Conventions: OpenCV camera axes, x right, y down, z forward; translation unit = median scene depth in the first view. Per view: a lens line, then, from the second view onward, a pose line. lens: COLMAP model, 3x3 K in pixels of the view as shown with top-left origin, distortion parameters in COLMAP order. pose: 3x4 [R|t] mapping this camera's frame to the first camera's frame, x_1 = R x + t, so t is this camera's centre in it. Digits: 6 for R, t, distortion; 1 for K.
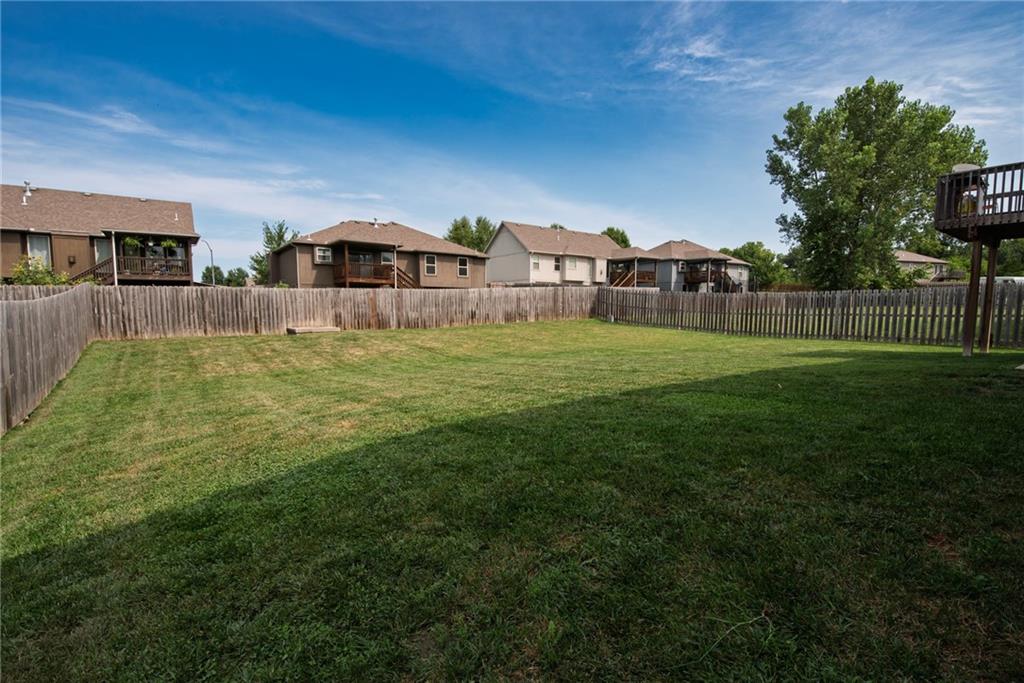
lens RADIAL K [[442.5, 0, 512.0], [0, 442.5, 341.5], [0, 0, 1]] dist [0.002066, -0.014302]
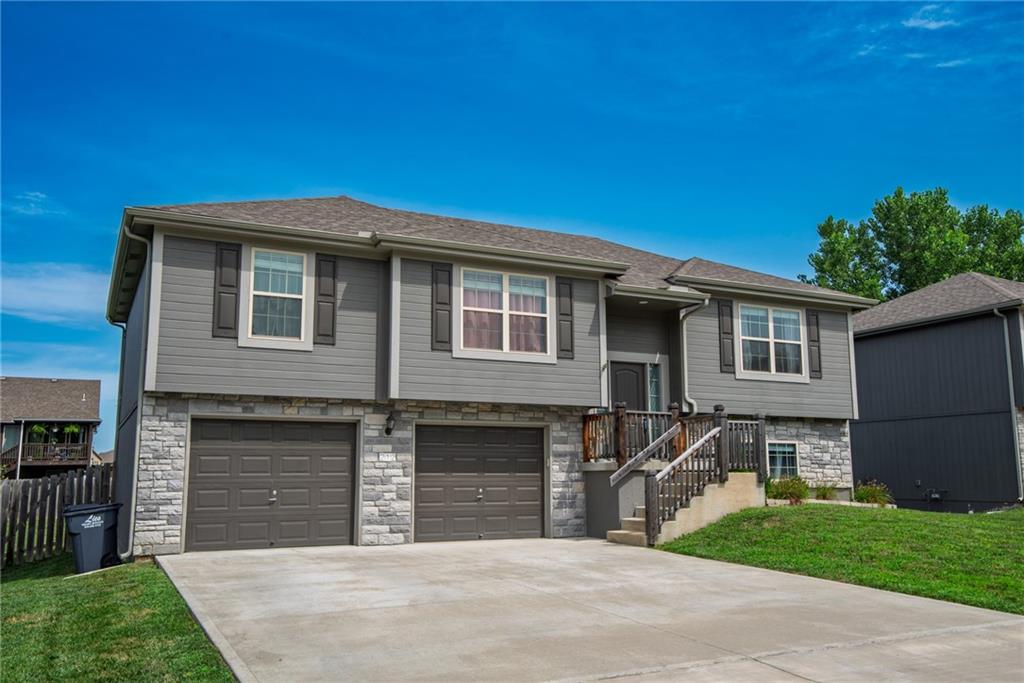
lens RADIAL K [[869.7, 0, 486.0], [0, 869.7, 345.5], [0, 0, 1]] dist [0.083430, 0.004554]
pose [[0.973075, -0.028998, -0.228658, 0.589516], [-0.019318, 0.978303, -0.206277, -0.009002], [0.229678, 0.205140, 0.951402, -0.722921]]
